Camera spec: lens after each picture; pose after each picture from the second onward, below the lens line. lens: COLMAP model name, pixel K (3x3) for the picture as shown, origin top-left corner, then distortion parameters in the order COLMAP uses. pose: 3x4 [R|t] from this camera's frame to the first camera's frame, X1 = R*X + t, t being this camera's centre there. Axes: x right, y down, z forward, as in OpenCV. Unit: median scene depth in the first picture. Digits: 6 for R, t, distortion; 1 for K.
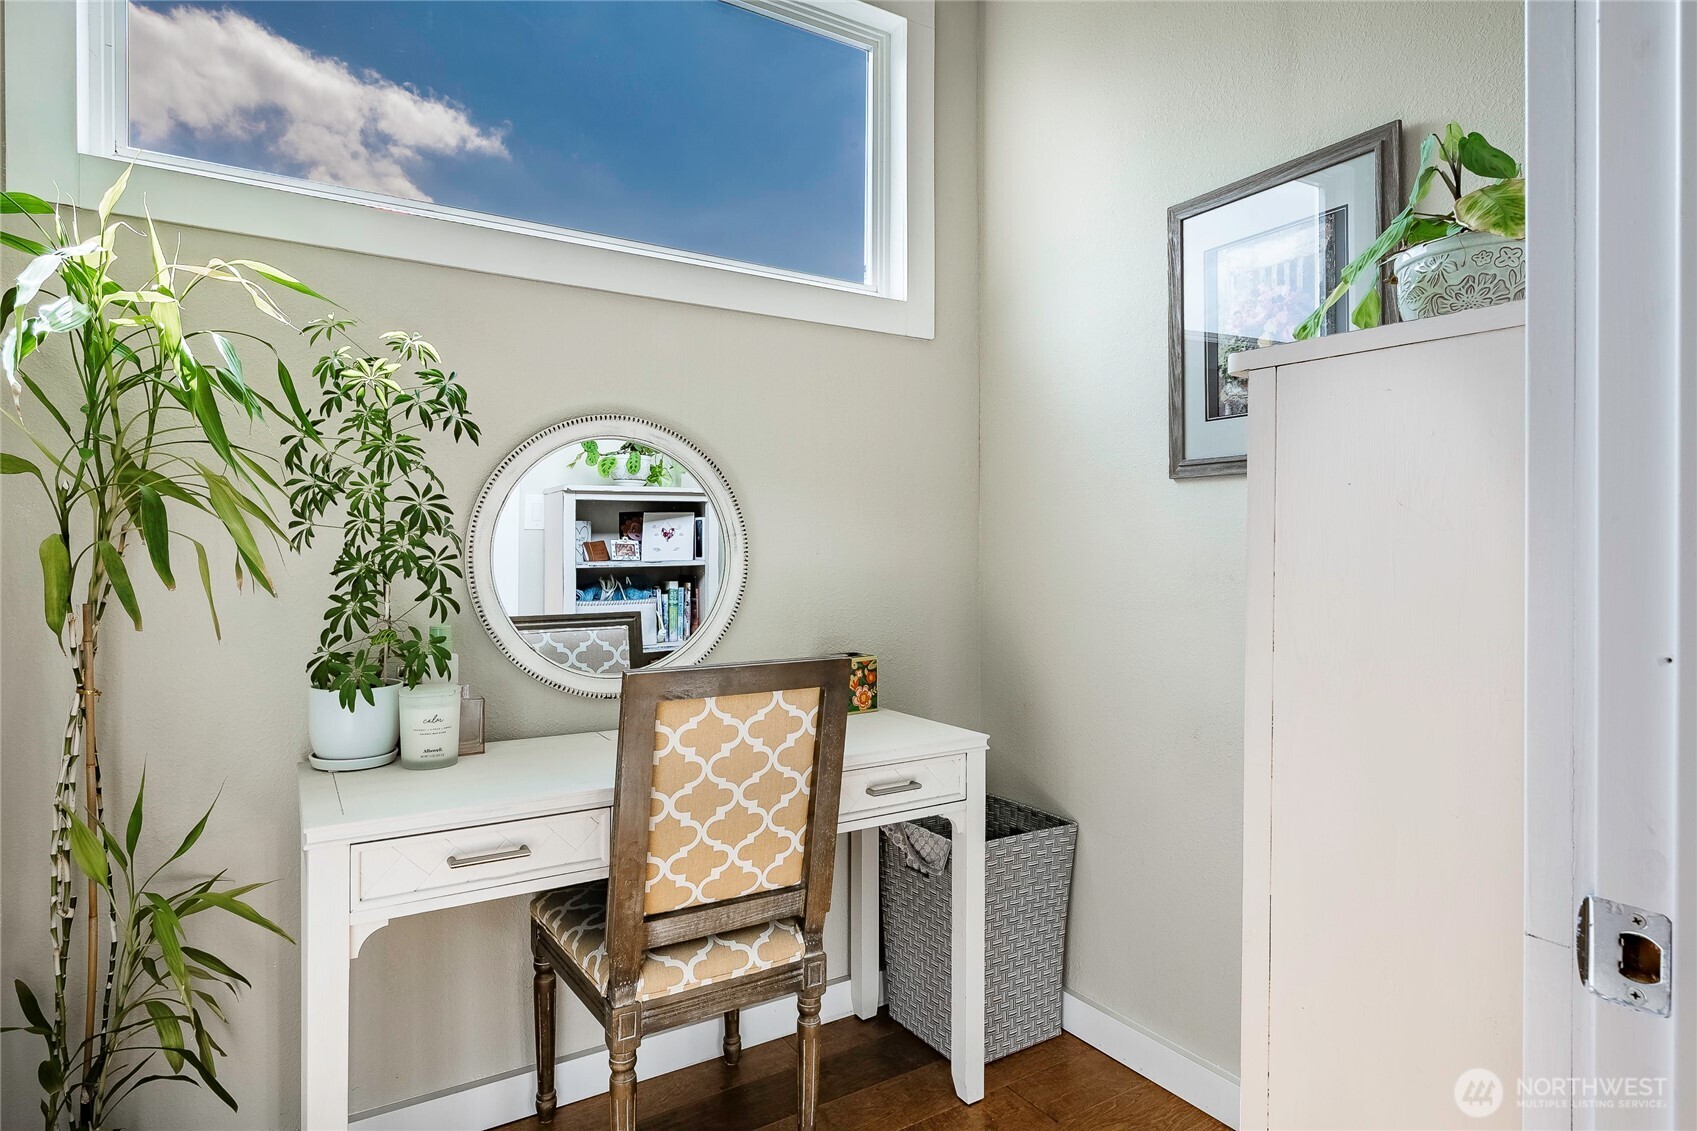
lens RADIAL K [[866.3, 0, 849.2], [0, 866.3, 557.3], [0, 0, 1]] dist [-0.004414, -0.000582]
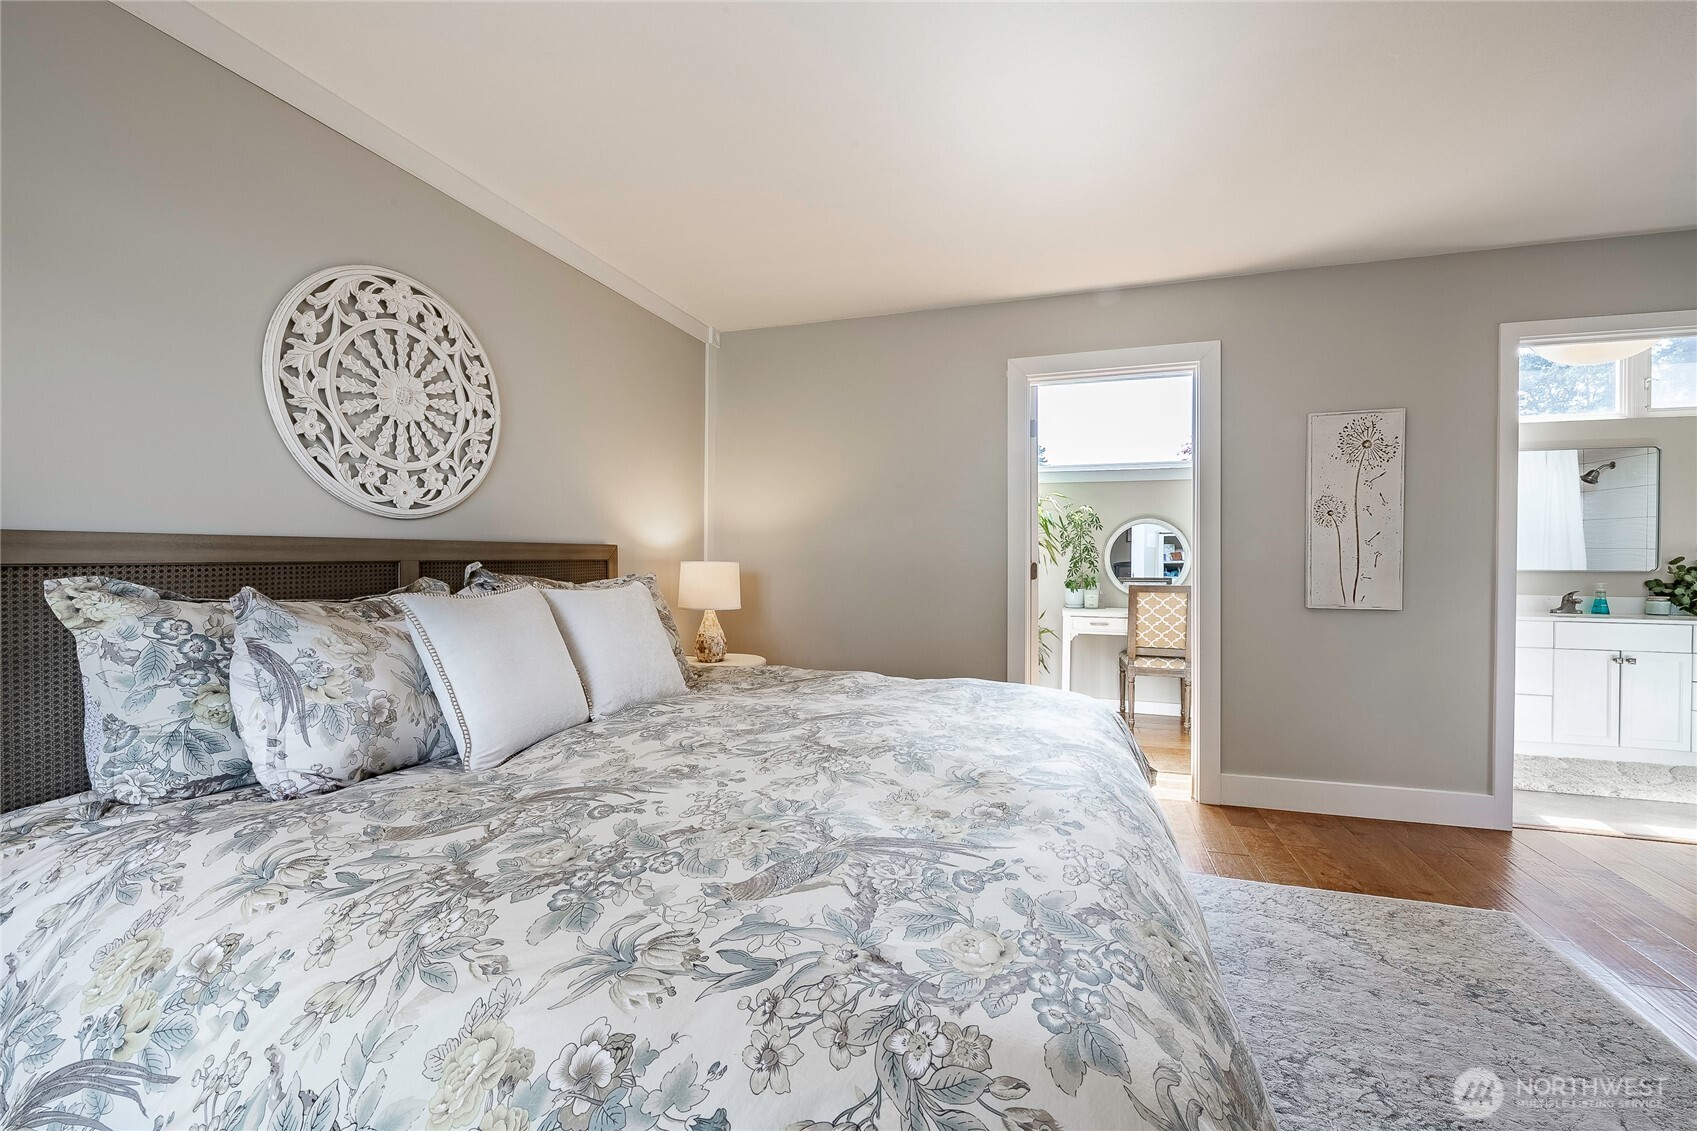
lens RADIAL K [[675.5, 0, 853.2], [0, 675.5, 561.6], [0, 0, 1]] dist [-0.010558, -0.000621]
pose [[0.634006, 0.004635, -0.773314, 1.337312], [-0.005356, 0.999984, 0.001602, 0.018956], [0.773309, 0.003126, 0.634021, -1.996346]]
